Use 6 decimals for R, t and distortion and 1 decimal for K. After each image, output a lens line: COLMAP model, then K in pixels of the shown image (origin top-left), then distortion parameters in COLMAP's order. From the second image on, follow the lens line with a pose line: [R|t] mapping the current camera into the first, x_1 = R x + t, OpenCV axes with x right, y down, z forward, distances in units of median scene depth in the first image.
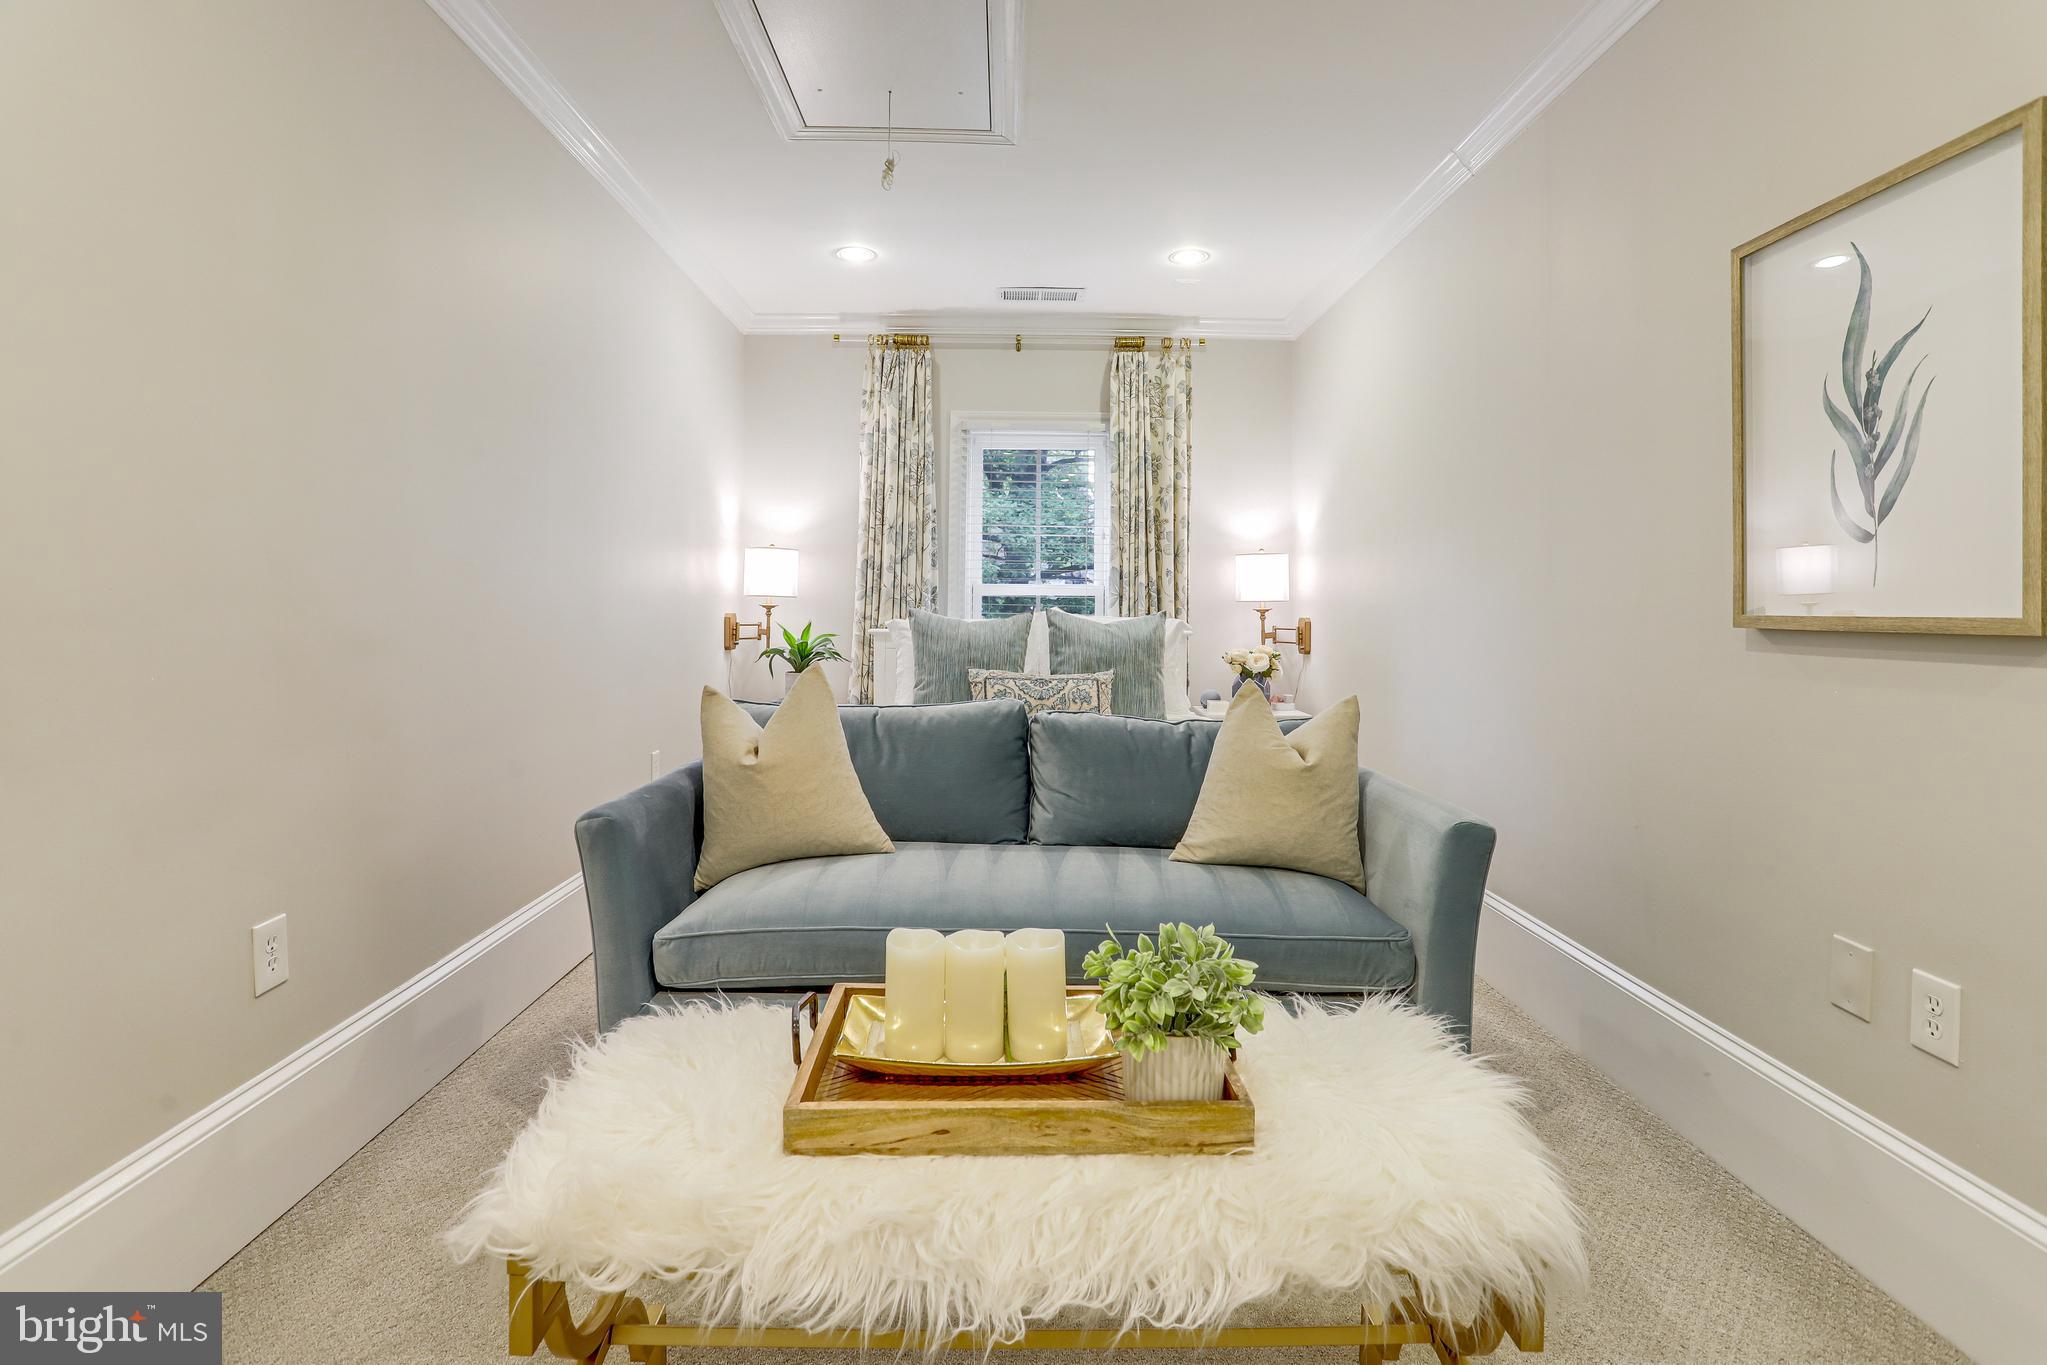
lens RADIAL K [[1024.7, 0, 1036.4], [0, 1024.7, 623.9], [0, 0, 1]] dist [-0.076982, 0.033184]
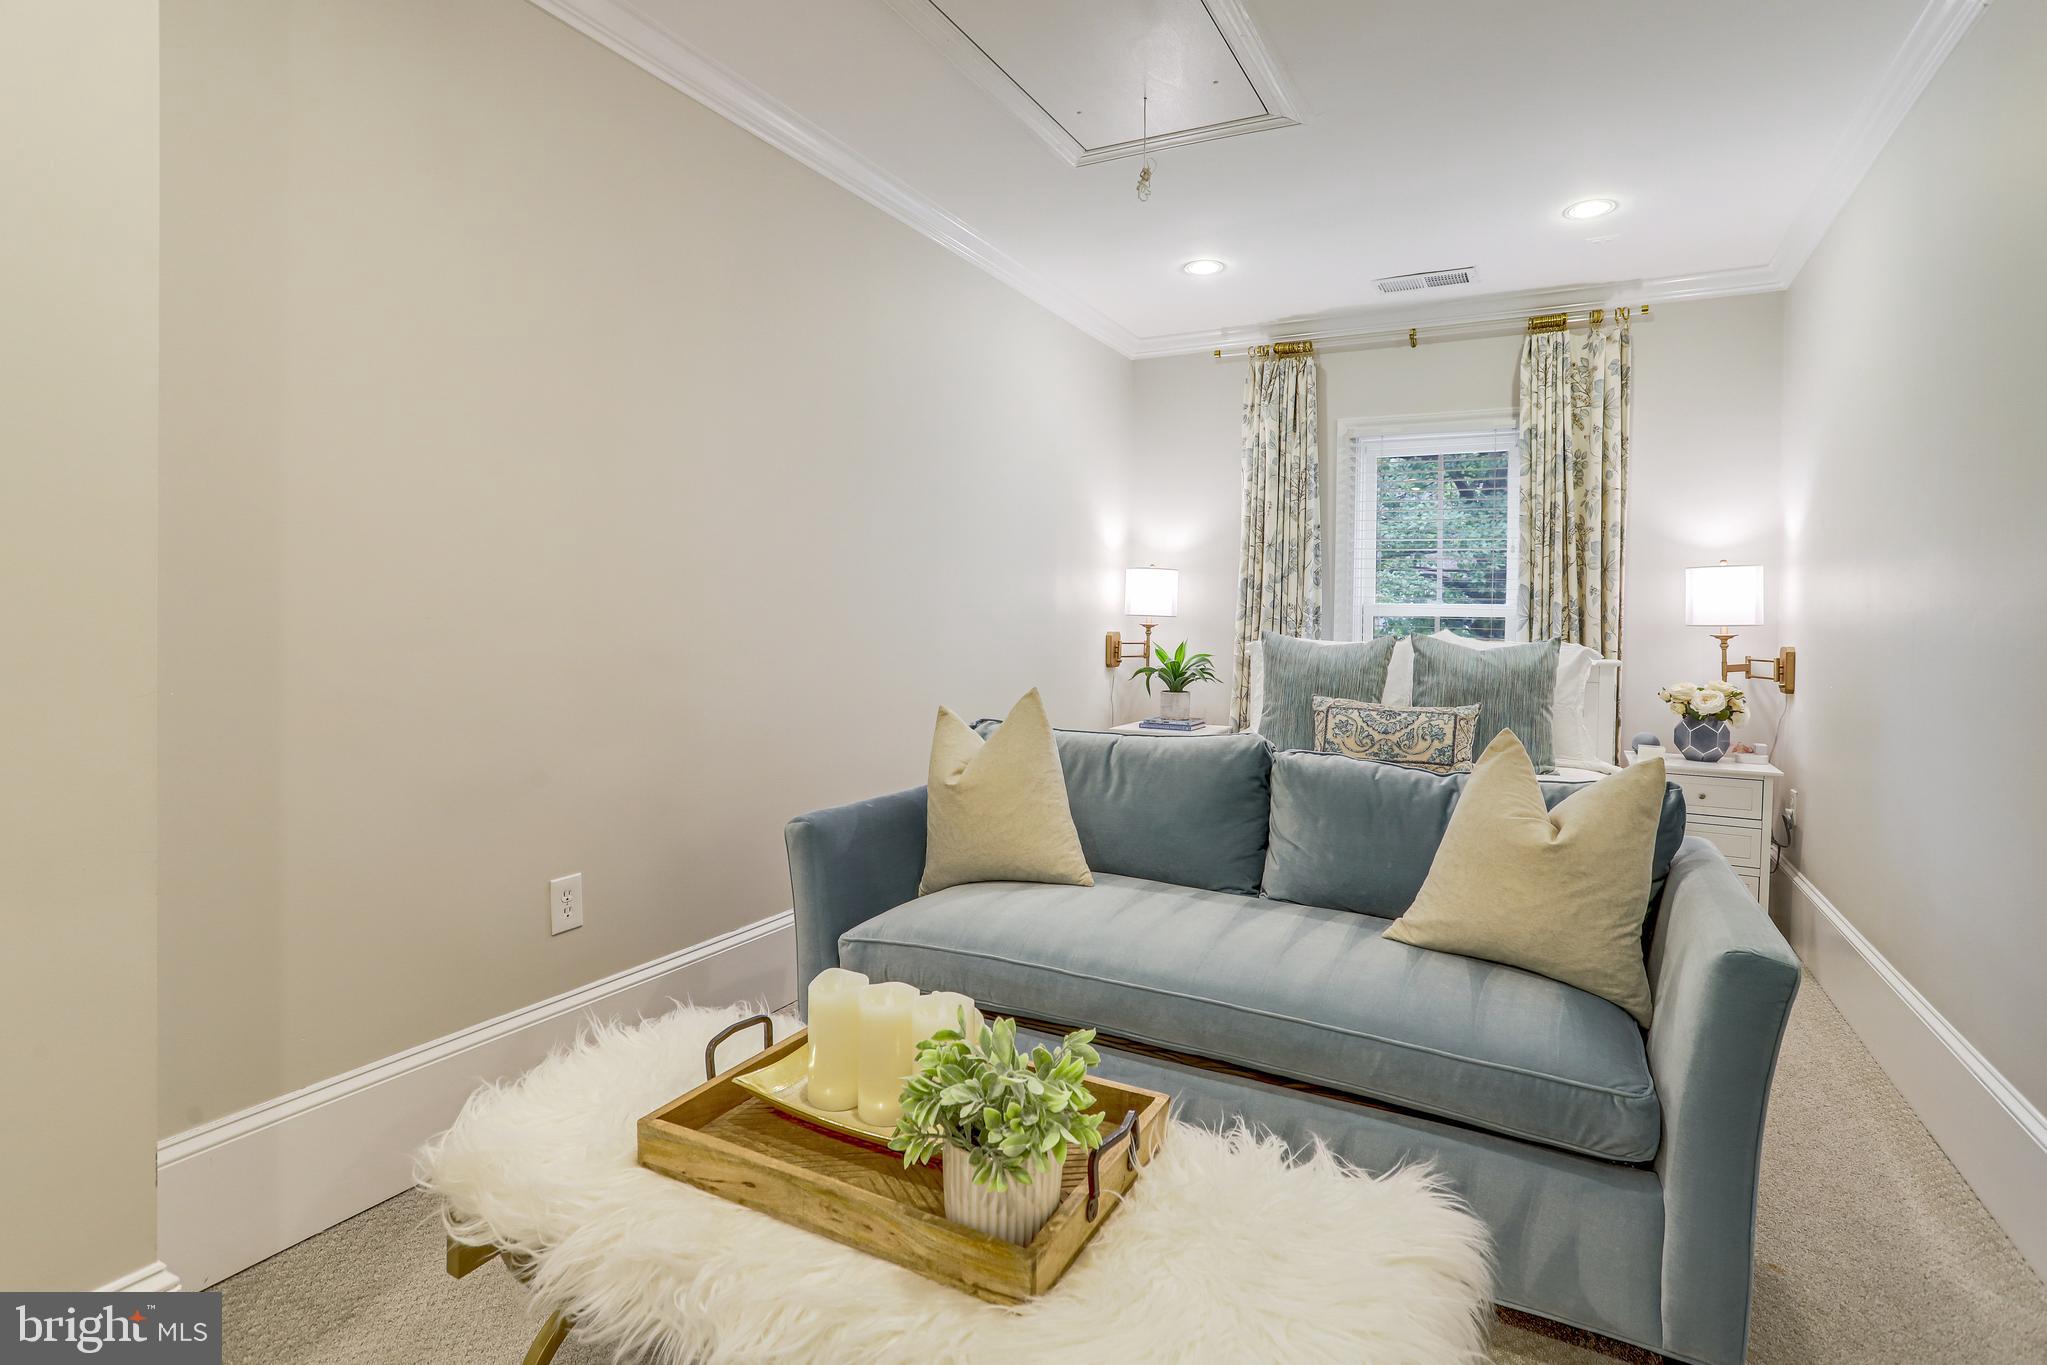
lens RADIAL K [[1010.0, 0, 1029.0], [0, 1010.0, 649.7], [0, 0, 1]] dist [-0.076045, 0.047105]
pose [[0.872341, 0.020490, -0.488468, 0.123903], [-0.014691, 0.999769, 0.015701, -0.007262], [0.488677, -0.006520, 0.872441, 0.060715]]
